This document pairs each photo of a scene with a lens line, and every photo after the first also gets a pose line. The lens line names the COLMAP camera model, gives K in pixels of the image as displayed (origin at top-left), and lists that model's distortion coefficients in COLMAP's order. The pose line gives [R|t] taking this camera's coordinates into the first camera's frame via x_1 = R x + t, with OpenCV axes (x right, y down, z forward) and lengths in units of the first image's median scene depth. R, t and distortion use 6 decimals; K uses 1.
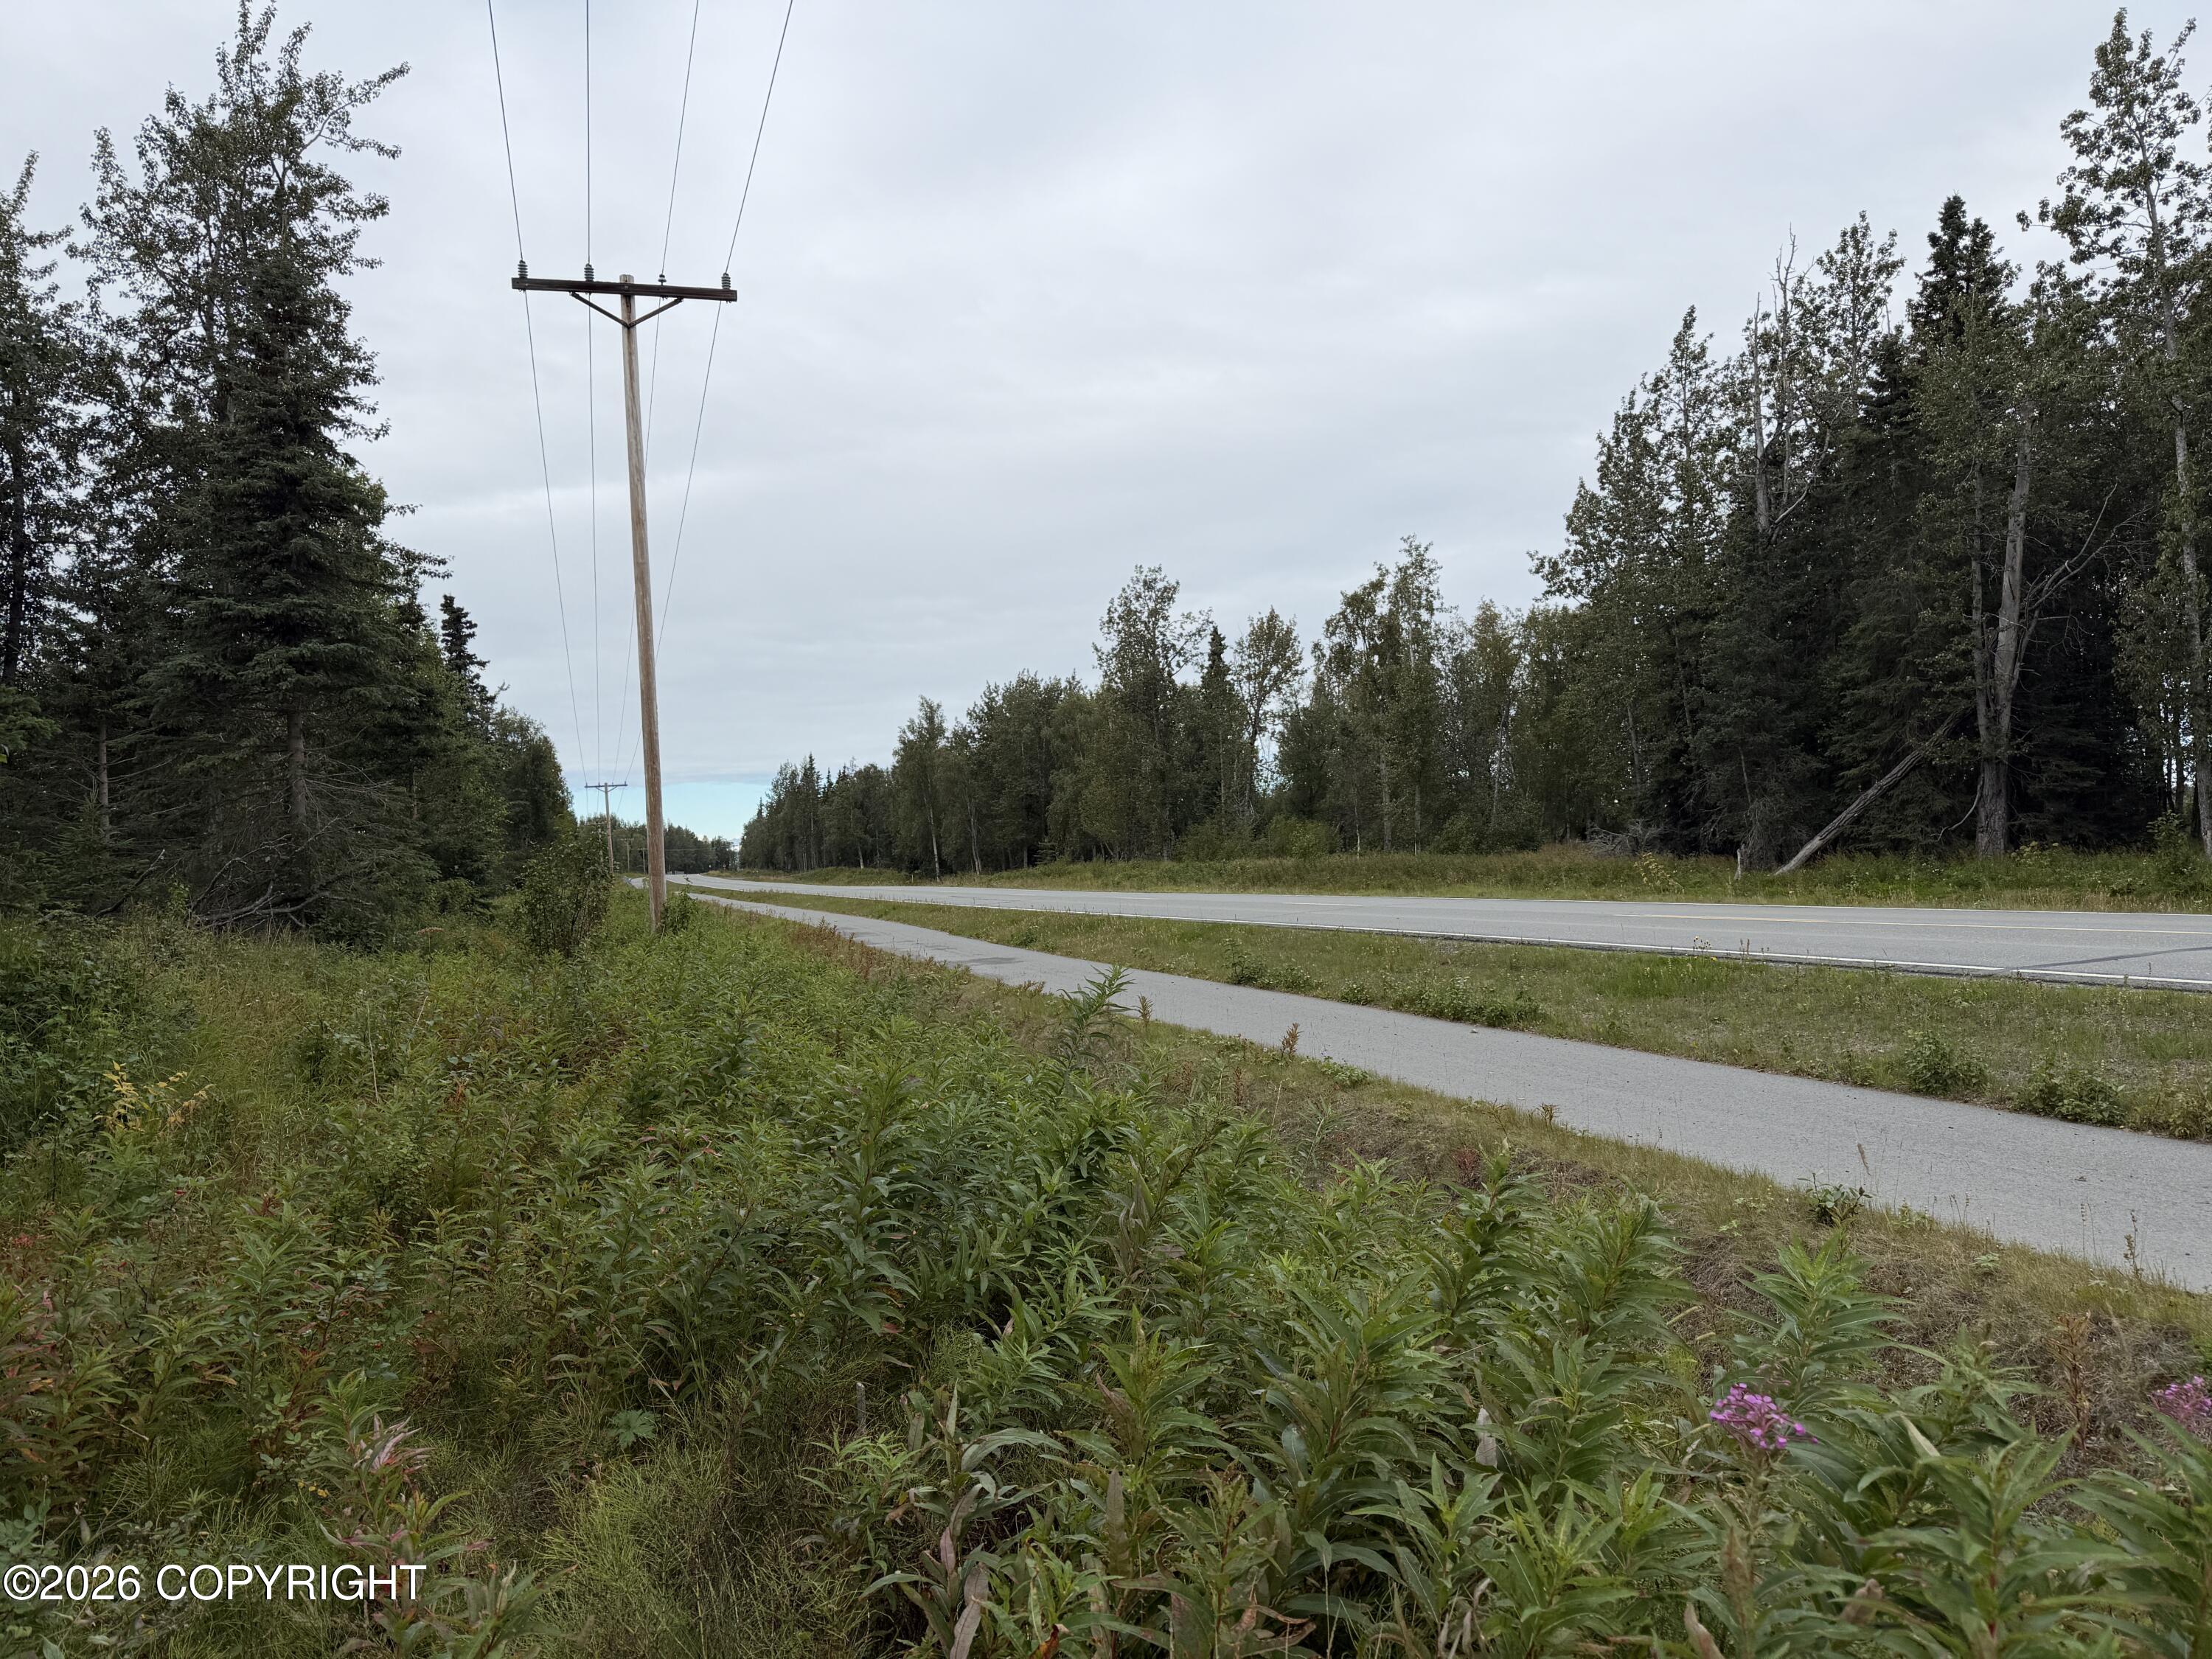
lens RADIAL K [[1543.7, 0, 1106.0], [0, 1543.7, 829.5], [0, 0, 1]] dist [0.047234, -0.040487]
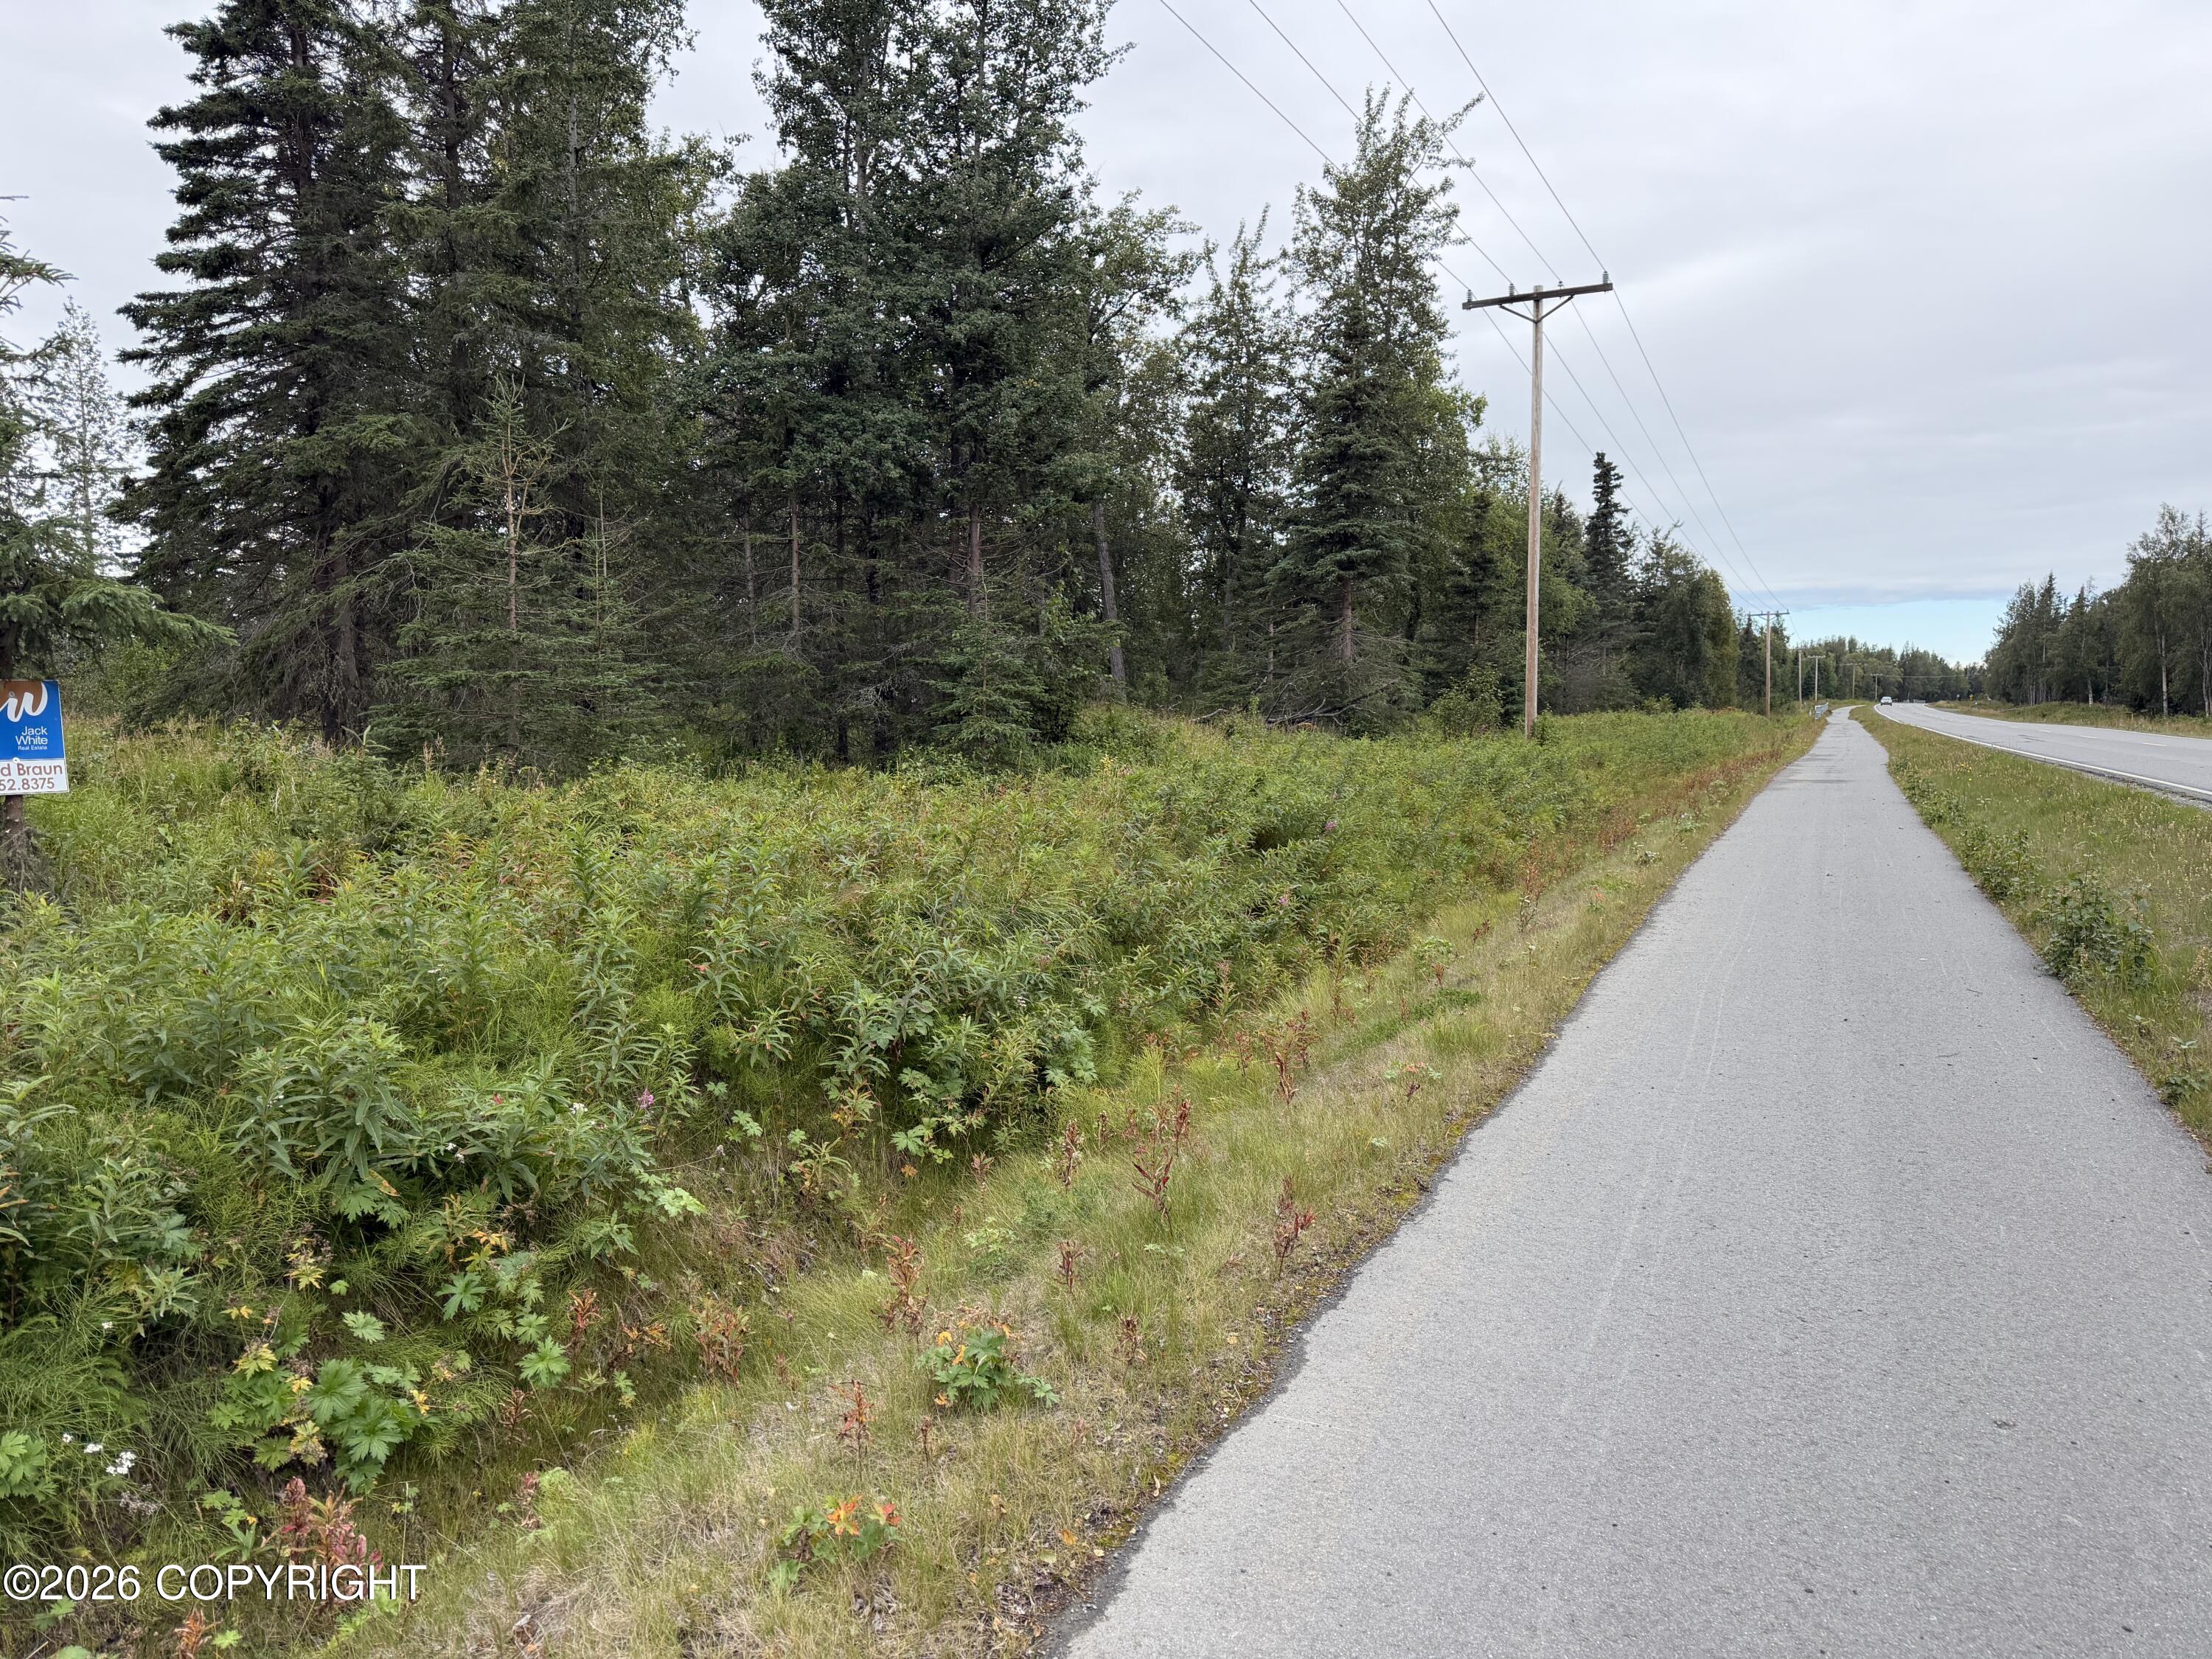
lens RADIAL K [[1613.9, 0, 1106.0], [0, 1613.9, 829.5], [0, 0, 1]] dist [-0.000389, -0.000271]
pose [[0.720400, 0.092205, -0.687402, 0.337596], [-0.014433, 0.992902, 0.118057, -0.019549], [0.693408, -0.075127, 0.716618, -0.271266]]
